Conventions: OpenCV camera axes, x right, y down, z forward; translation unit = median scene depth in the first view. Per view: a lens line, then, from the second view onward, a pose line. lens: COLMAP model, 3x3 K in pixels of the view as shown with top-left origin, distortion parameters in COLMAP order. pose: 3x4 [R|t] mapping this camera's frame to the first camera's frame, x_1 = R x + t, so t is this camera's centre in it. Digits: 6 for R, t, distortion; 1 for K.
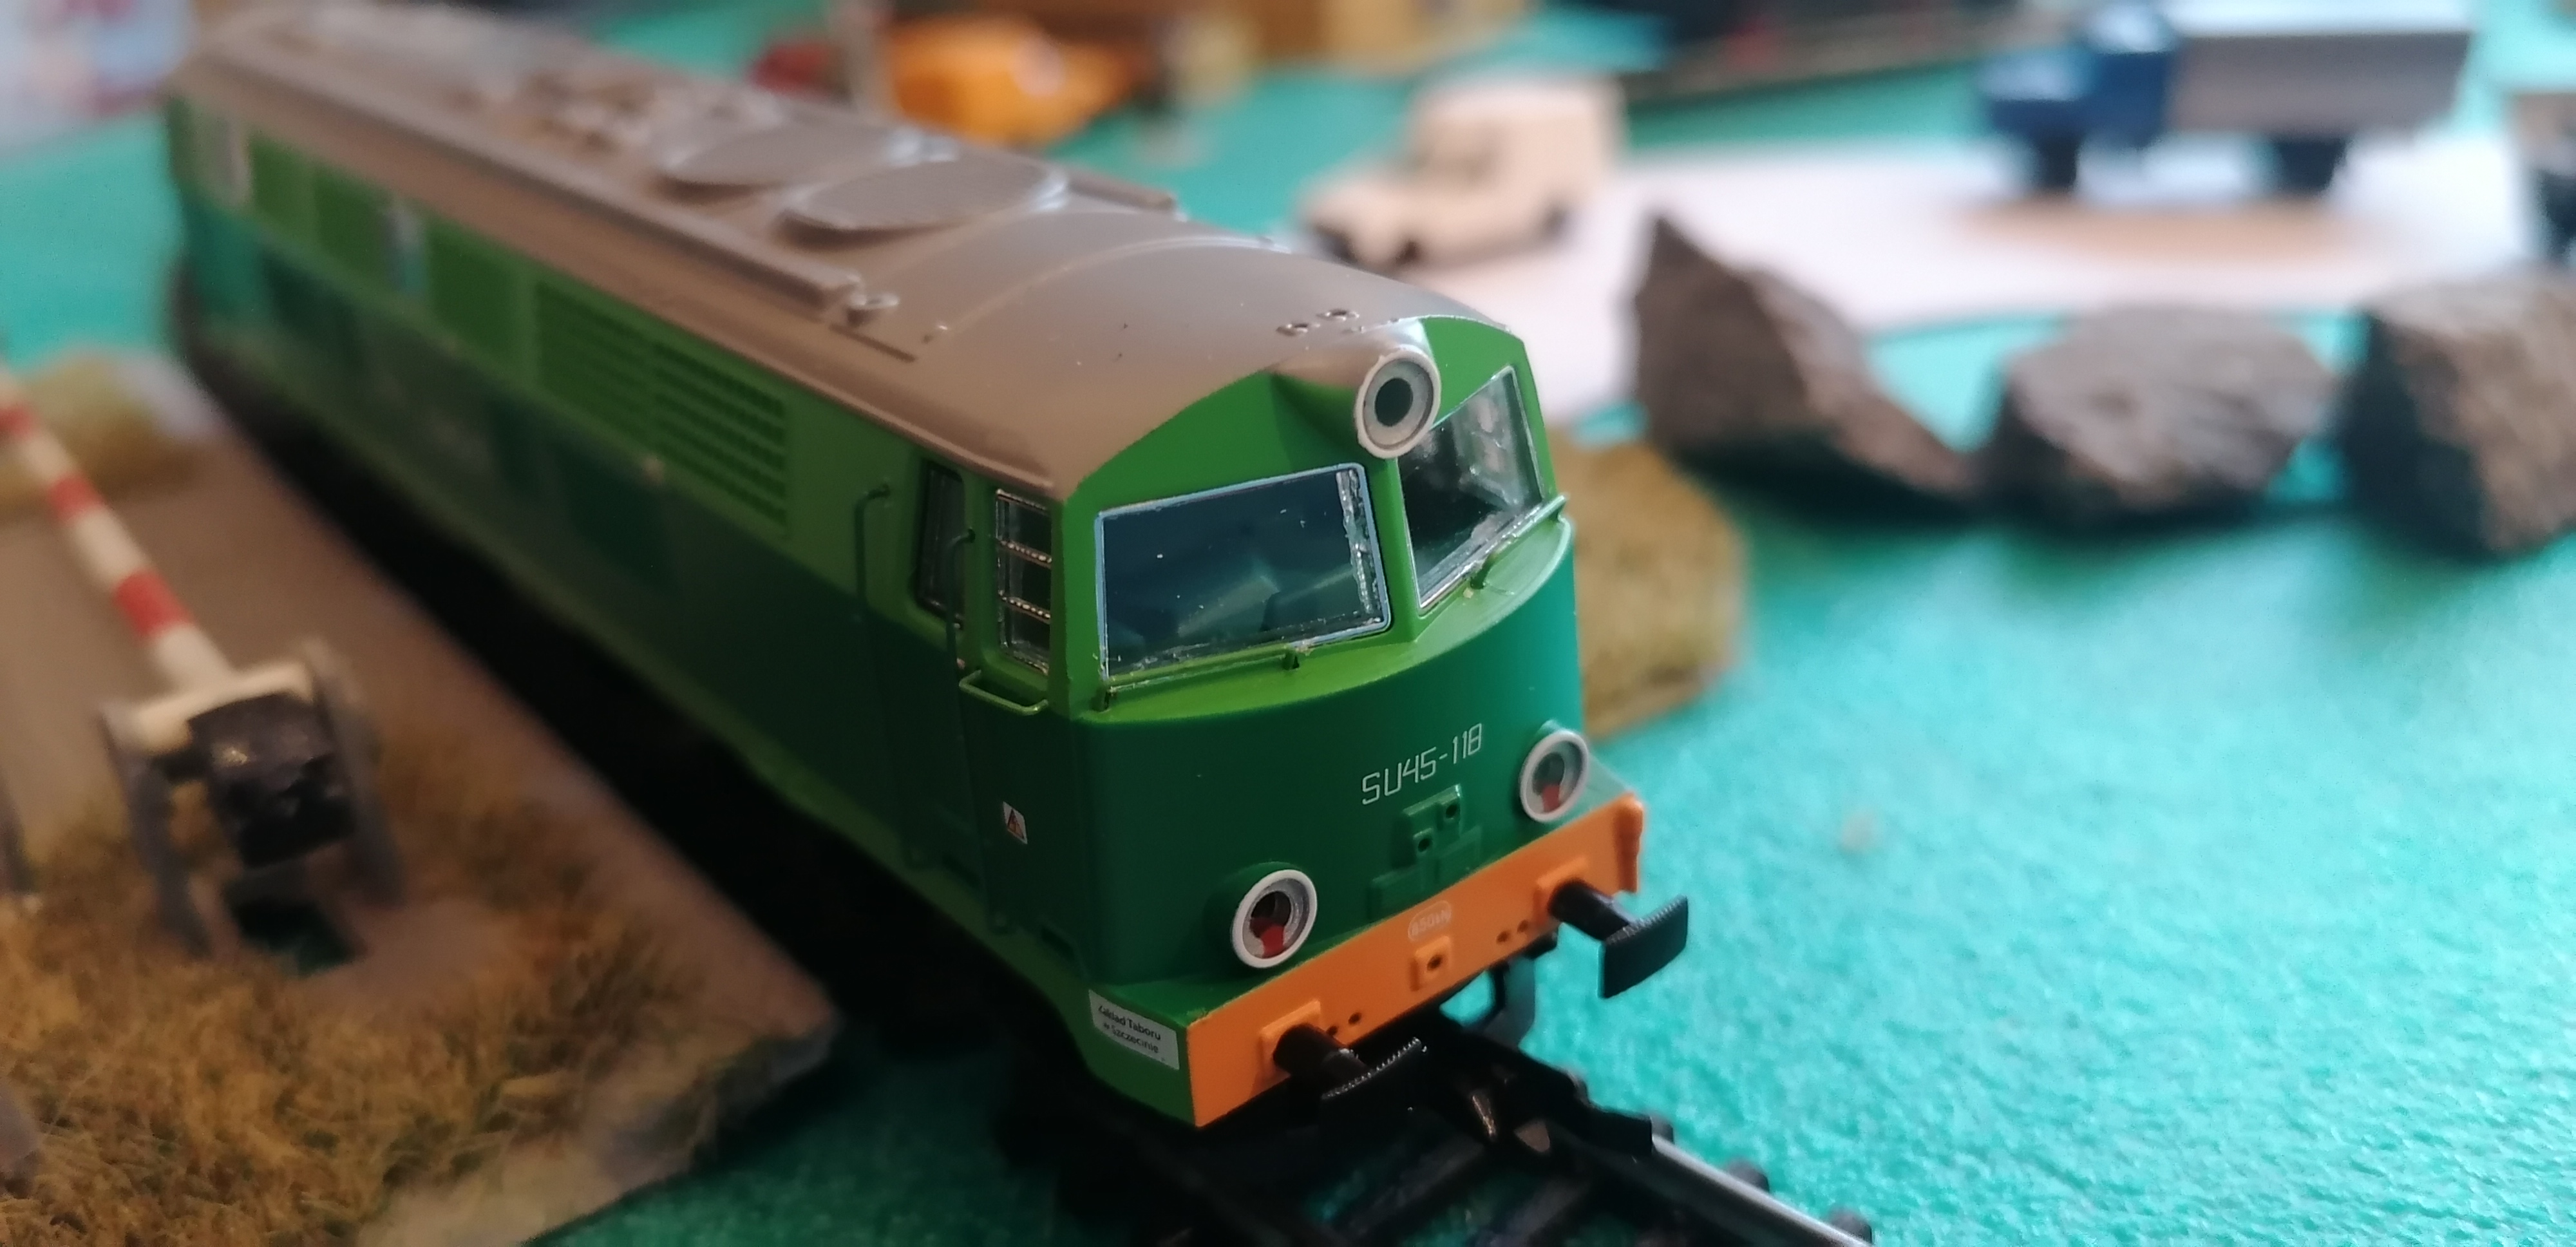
lens RADIAL K [[2079.9, 0, 1288.0], [0, 2079.9, 623.5], [0, 0, 1]] dist [0.006807, 0.001464]
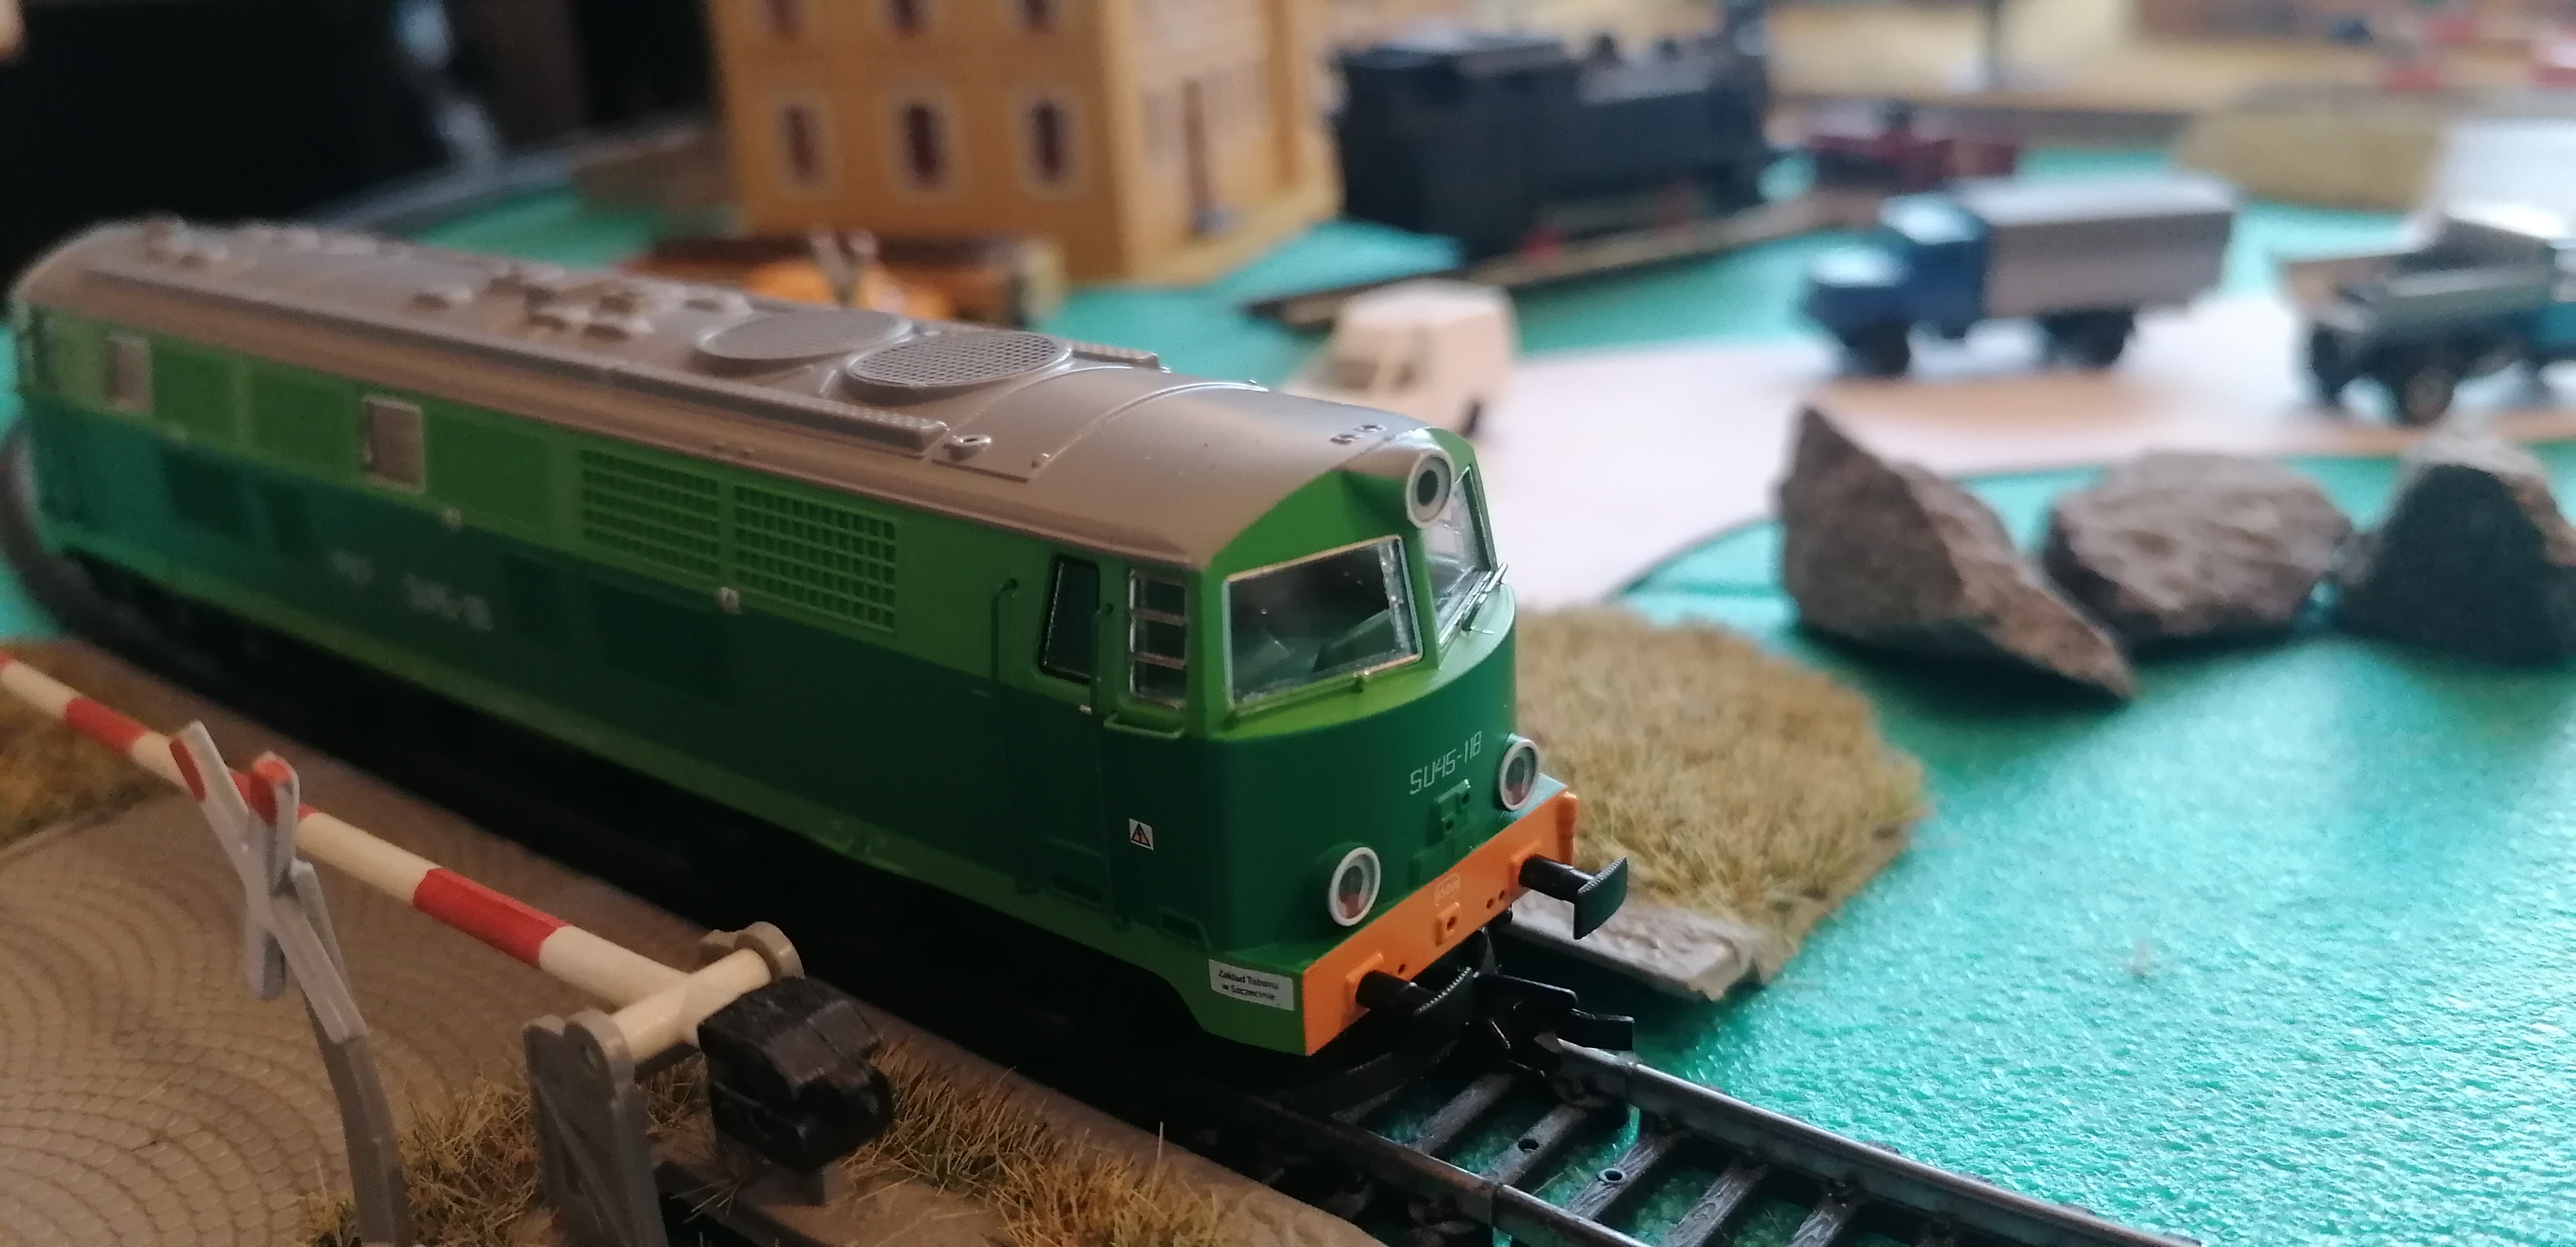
lens RADIAL K [[2079.9, 0, 1288.0], [0, 2079.9, 623.5], [0, 0, 1]] dist [0.006807, 0.001464]
pose [[0.975344, -0.062011, 0.211800, -0.309786], [0.080817, 0.993407, -0.081314, 0.079508], [-0.205361, 0.096426, 0.973925, -0.277378]]
